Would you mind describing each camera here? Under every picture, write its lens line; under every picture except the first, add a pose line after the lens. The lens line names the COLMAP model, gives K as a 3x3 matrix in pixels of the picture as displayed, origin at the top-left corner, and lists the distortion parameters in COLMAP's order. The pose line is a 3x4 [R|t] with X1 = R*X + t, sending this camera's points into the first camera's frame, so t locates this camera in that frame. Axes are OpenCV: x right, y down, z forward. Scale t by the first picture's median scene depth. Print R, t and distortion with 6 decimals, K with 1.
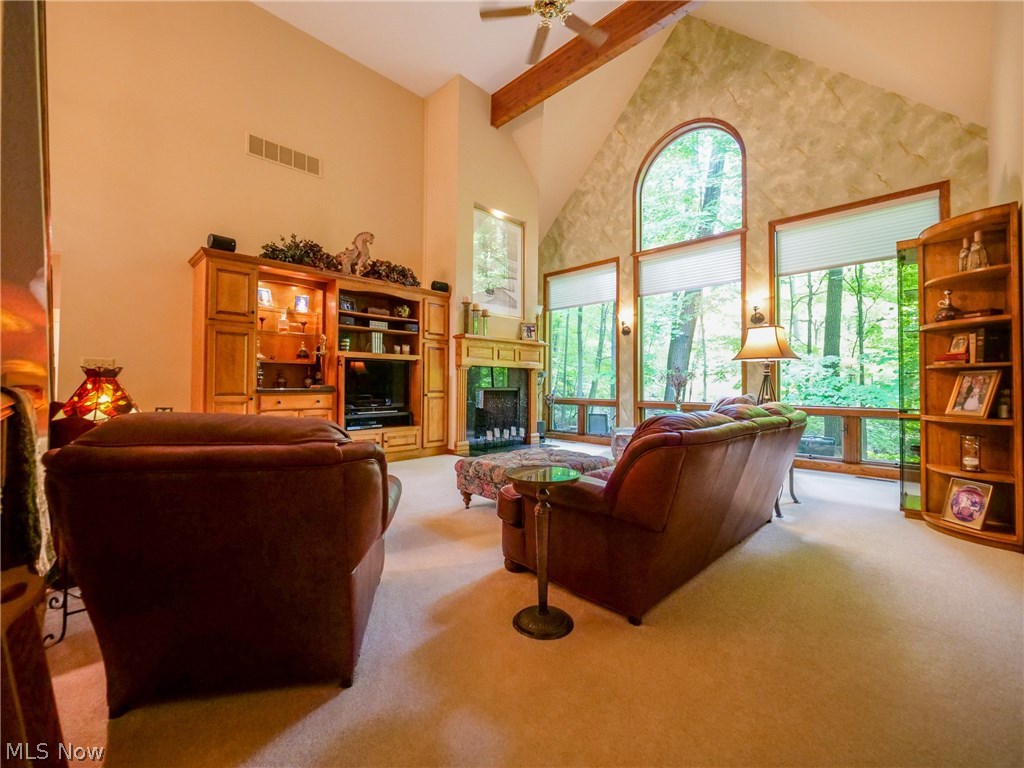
lens RADIAL K [[428.9, 0, 515.7], [0, 428.9, 378.6], [0, 0, 1]] dist [-0.007087, 0.000643]
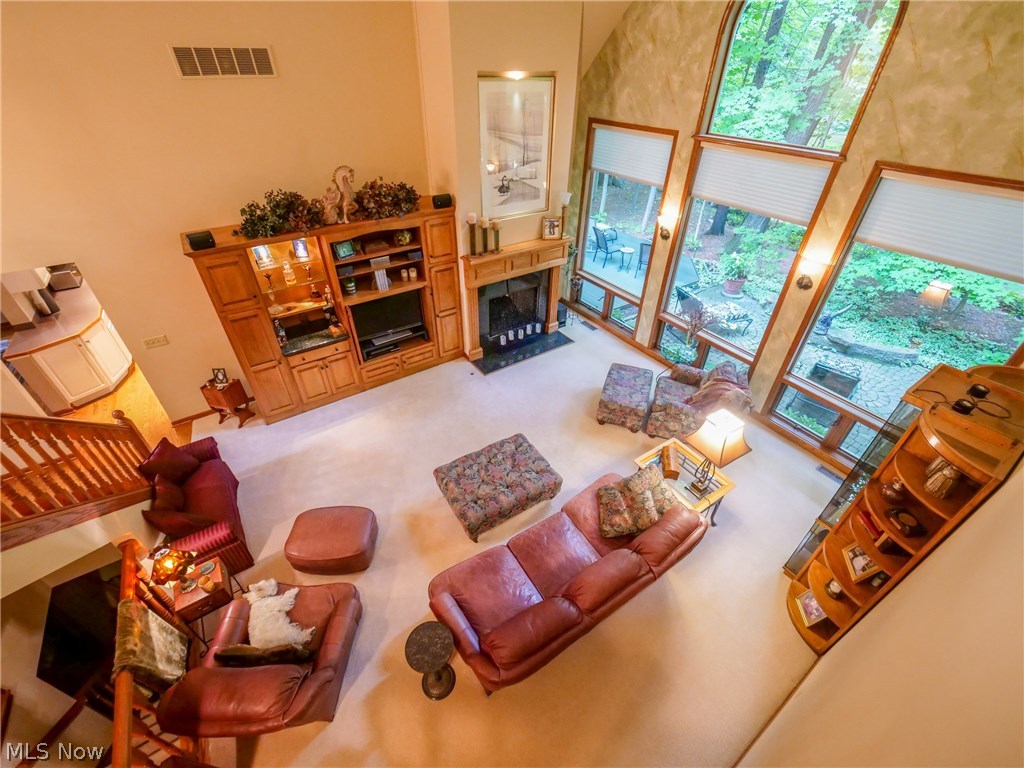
lens RADIAL K [[428.9, 0, 516.0], [0, 428.9, 379.5], [0, 0, 1]] dist [-0.007087, 0.000643]
pose [[0.981384, 0.121223, -0.148962, 0.147443], [-0.005538, 0.793166, 0.608980, -0.457828], [0.191974, -0.596818, 0.779073, 0.122125]]
